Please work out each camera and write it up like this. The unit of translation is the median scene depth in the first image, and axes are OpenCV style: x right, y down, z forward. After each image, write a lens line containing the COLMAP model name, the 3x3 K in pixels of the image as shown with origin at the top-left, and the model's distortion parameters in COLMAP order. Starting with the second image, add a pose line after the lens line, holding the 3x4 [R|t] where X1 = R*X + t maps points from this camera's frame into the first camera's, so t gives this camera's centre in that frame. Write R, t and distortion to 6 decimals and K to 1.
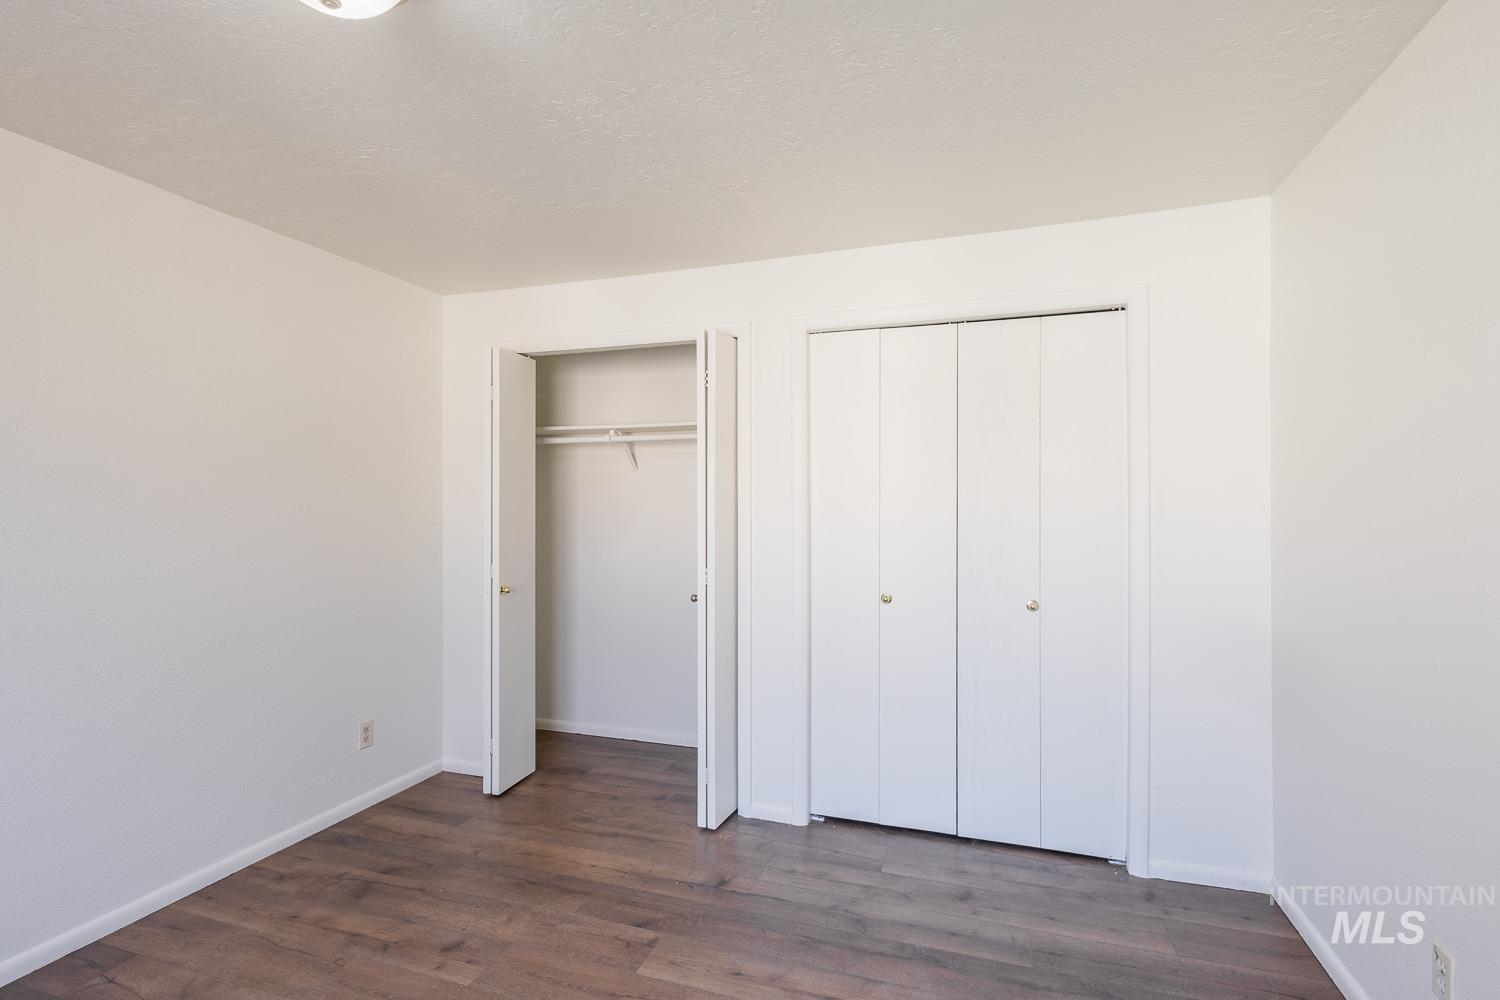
lens RADIAL K [[695.4, 0, 745.8], [0, 695.4, 500.6], [0, 0, 1]] dist [0.006864, -0.000882]
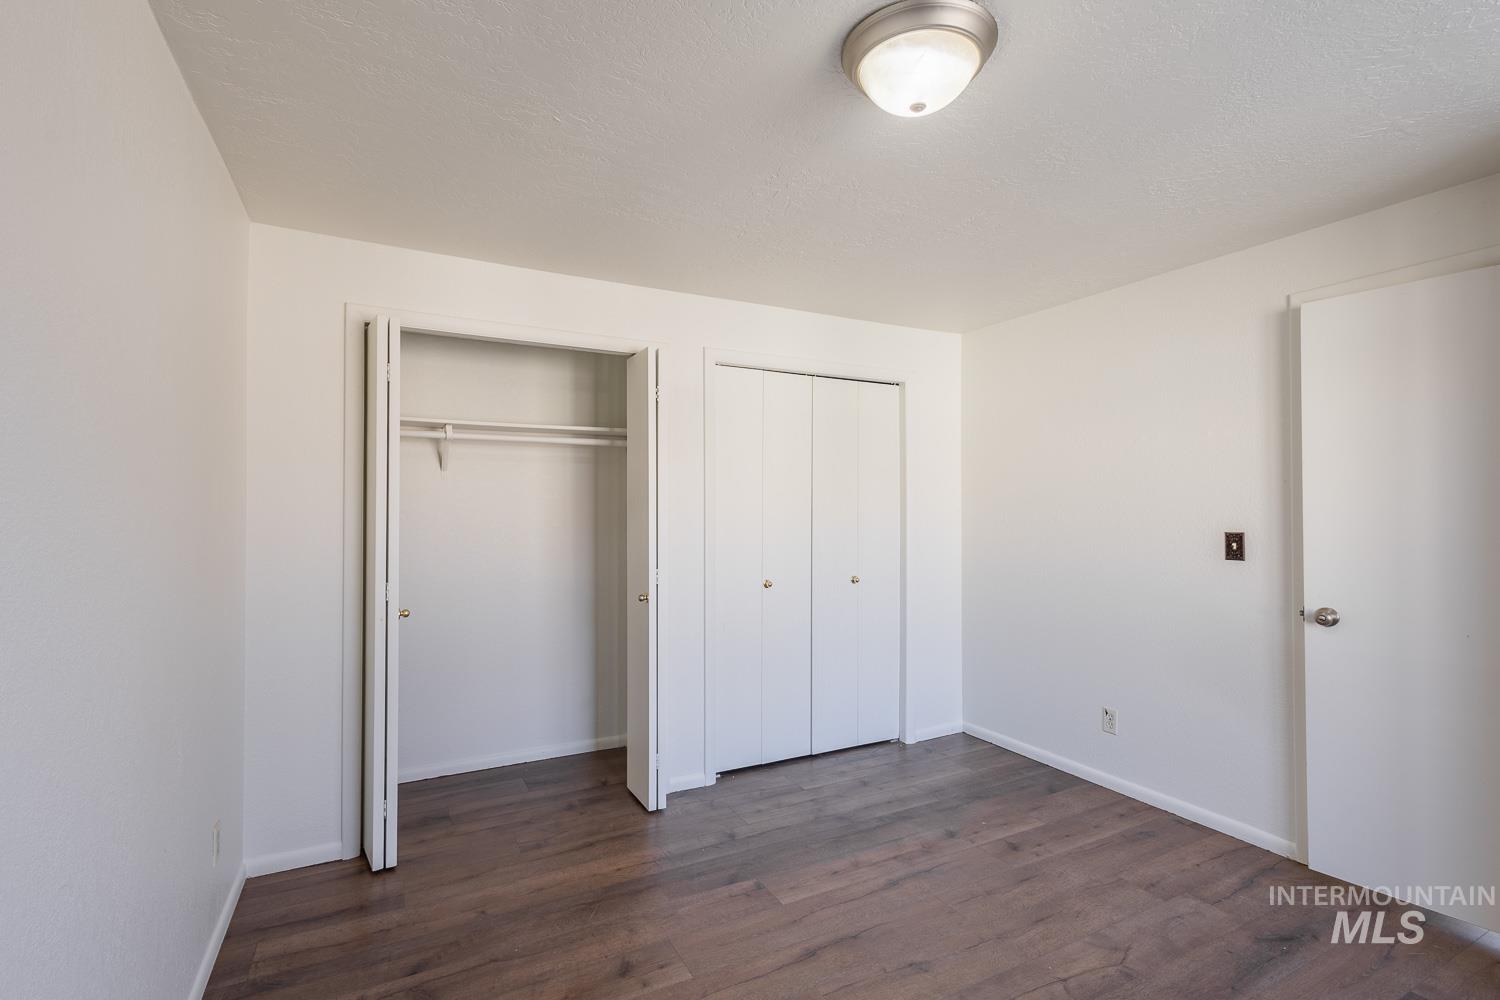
lens RADIAL K [[688.0, 0, 744.1], [0, 688.0, 499.6], [0, 0, 1]] dist [0.002179, -0.000369]
pose [[0.694125, 0.009615, 0.719790, -0.825306], [-0.004783, 0.999950, -0.008744, -0.002062], [-0.719839, 0.002627, 0.694136, 0.181132]]
